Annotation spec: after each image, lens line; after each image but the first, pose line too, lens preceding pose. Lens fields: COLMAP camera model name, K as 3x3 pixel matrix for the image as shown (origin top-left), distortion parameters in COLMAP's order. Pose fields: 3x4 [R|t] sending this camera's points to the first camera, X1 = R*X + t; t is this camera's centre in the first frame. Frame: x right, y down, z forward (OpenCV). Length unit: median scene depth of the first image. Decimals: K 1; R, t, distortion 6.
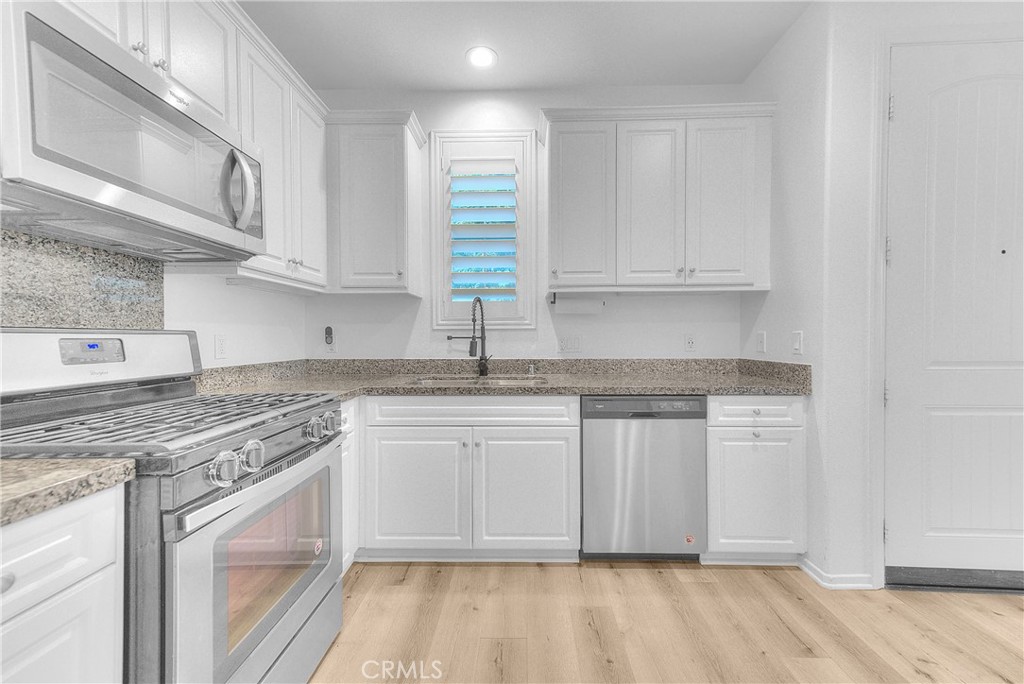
lens RADIAL K [[404.5, 0, 514.5], [0, 404.5, 343.6], [0, 0, 1]] dist [0.021336, -0.000073]
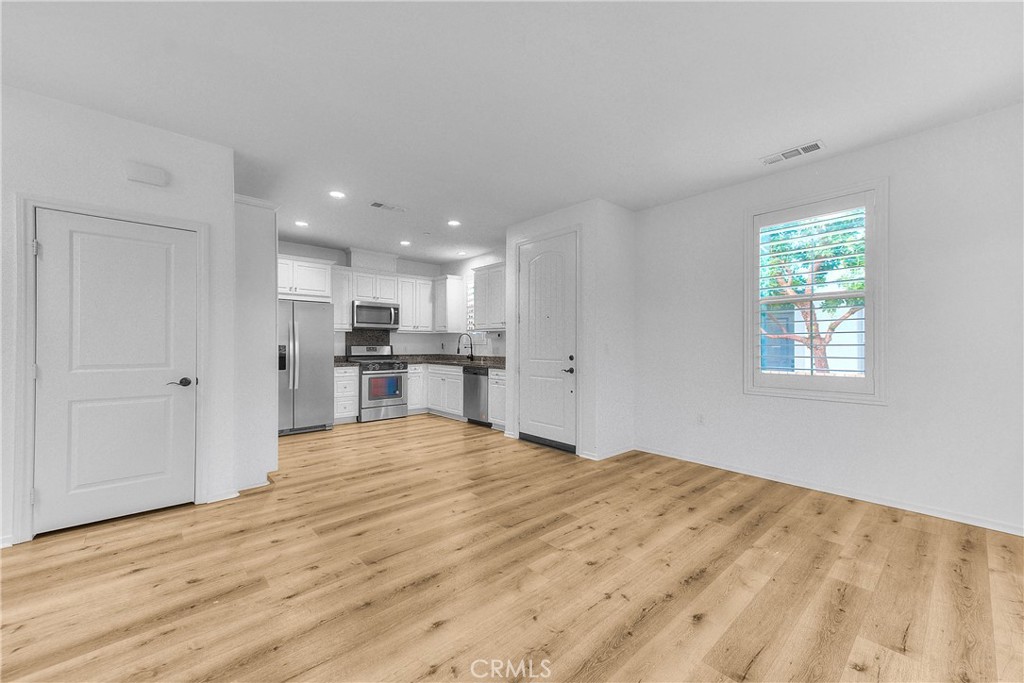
lens RADIAL K [[404.5, 0, 514.5], [0, 404.5, 343.1], [0, 0, 1]] dist [0.021336, -0.000073]
pose [[0.689171, -0.000108, -0.724599, 2.696641], [-0.016223, 0.999747, -0.015580, -0.008438], [0.724417, 0.022493, 0.688995, -0.854783]]
